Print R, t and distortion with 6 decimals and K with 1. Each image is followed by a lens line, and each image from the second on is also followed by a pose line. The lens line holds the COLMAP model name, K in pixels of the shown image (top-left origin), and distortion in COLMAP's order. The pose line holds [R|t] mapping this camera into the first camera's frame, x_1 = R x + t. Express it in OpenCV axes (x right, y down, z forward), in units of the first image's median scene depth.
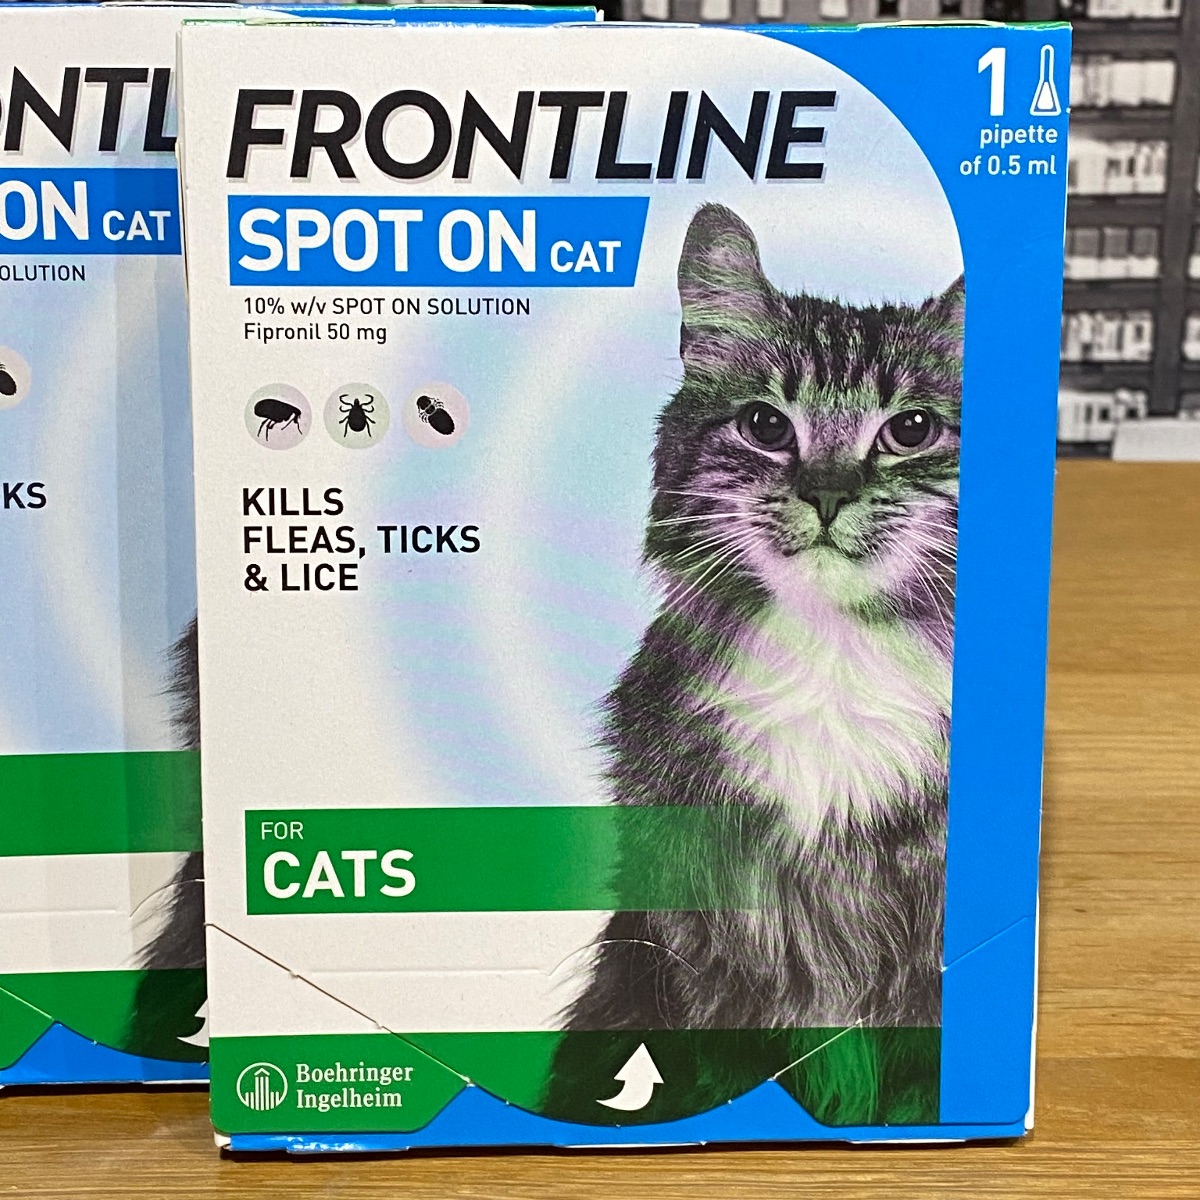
lens RADIAL K [[2497.4, 0, 575.9], [0, 2497.4, 600.3], [0, 0, 1]] dist [0.215495, -0.775487]
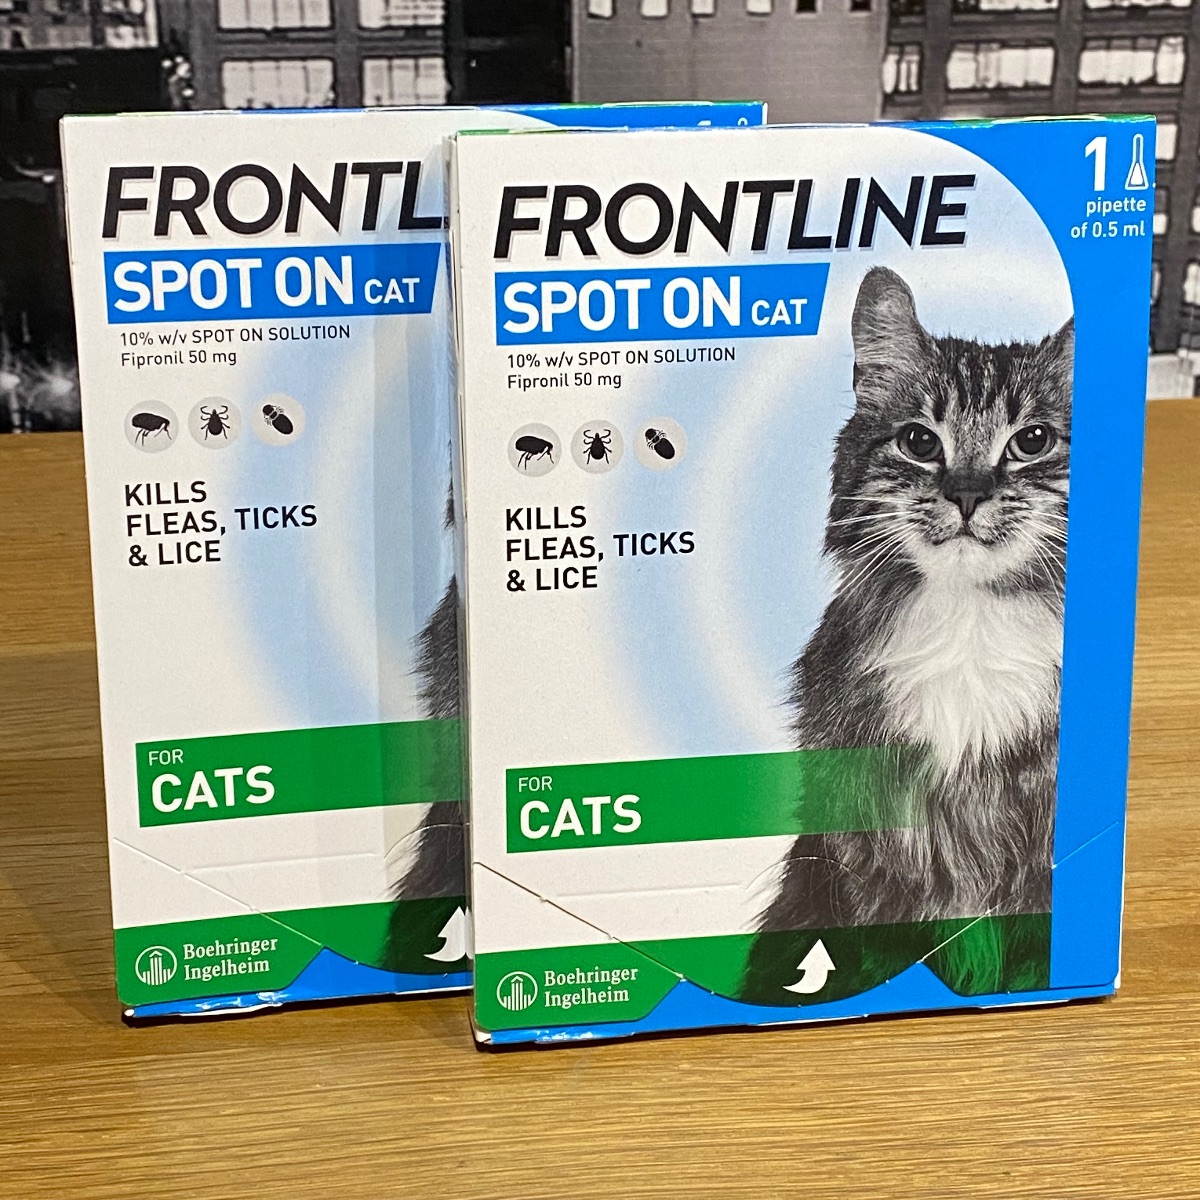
lens RADIAL K [[2486.9, 0, 581.3], [0, 2486.9, 587.2], [0, 0, 1]] dist [0.186130, -0.492104]
pose [[0.991556, -0.041043, 0.123009, -0.245568], [0.035611, 0.998305, 0.046038, -0.060723], [-0.124690, -0.041269, 0.991337, -0.209983]]
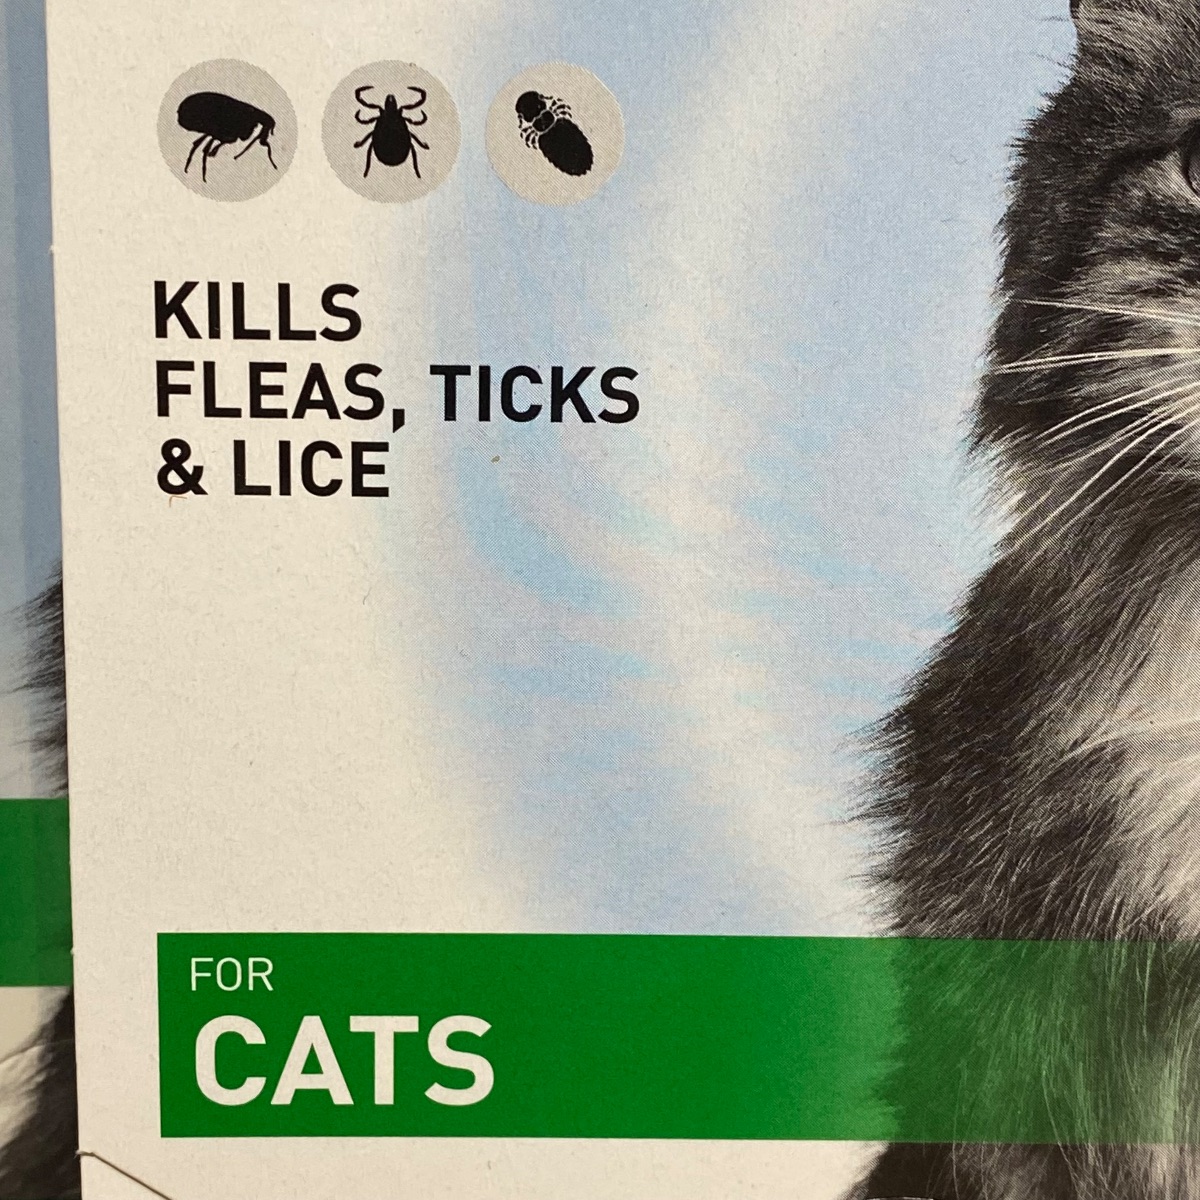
lens RADIAL K [[2450.9, 0, 562.0], [0, 2450.9, 586.6], [0, 0, 1]] dist [0.249777, -1.131430]
pose [[0.999692, 0.015893, -0.019047, -0.043784], [-0.015507, 0.999674, 0.020281, 0.003334], [0.019363, -0.019979, 0.999613, 0.519534]]
